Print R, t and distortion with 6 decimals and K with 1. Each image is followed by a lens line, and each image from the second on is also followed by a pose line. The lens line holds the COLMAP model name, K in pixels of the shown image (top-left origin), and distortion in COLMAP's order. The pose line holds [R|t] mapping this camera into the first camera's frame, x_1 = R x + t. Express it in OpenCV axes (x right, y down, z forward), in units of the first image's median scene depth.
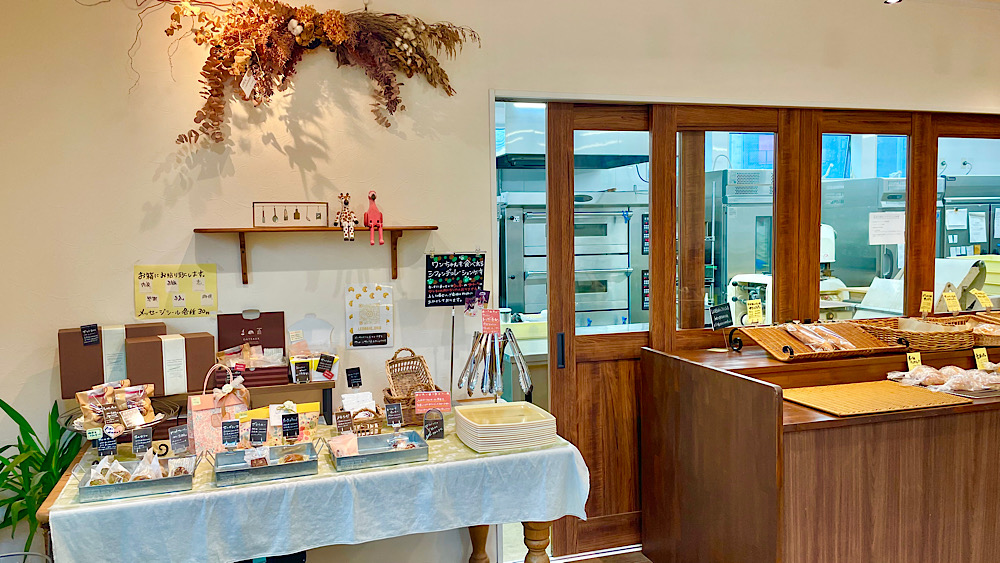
lens RADIAL K [[771.1, 0, 490.6], [0, 771.1, 285.2], [0, 0, 1]] dist [0.067905, -0.110407]
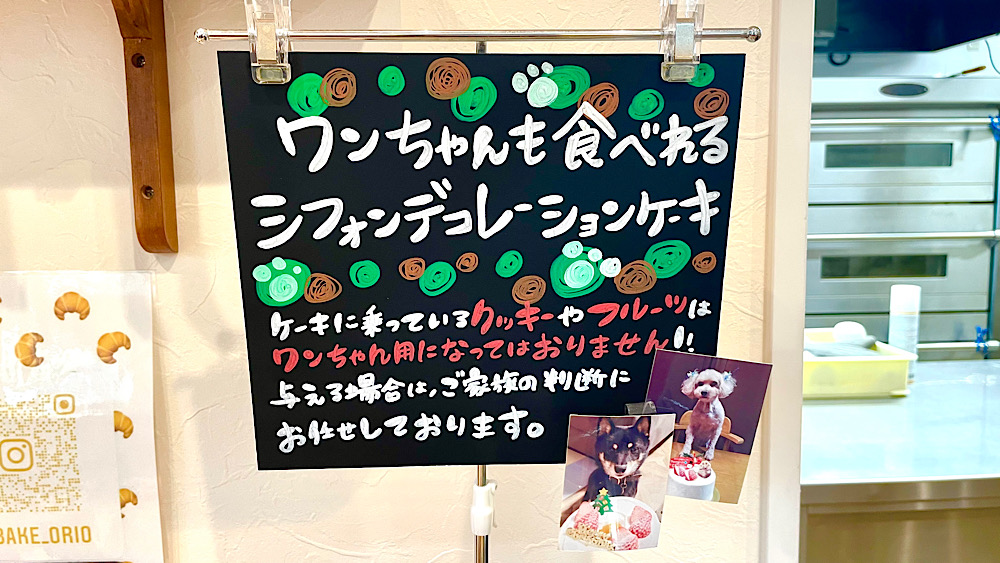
lens RADIAL K [[771.1, 0, 490.6], [0, 771.1, 285.2], [0, 0, 1]] dist [0.067905, -0.110407]
pose [[0.964388, 0.034385, -0.262248, -0.012323], [-0.021789, 0.998472, 0.050790, -0.011233], [0.263593, -0.043267, 0.963663, 0.879092]]
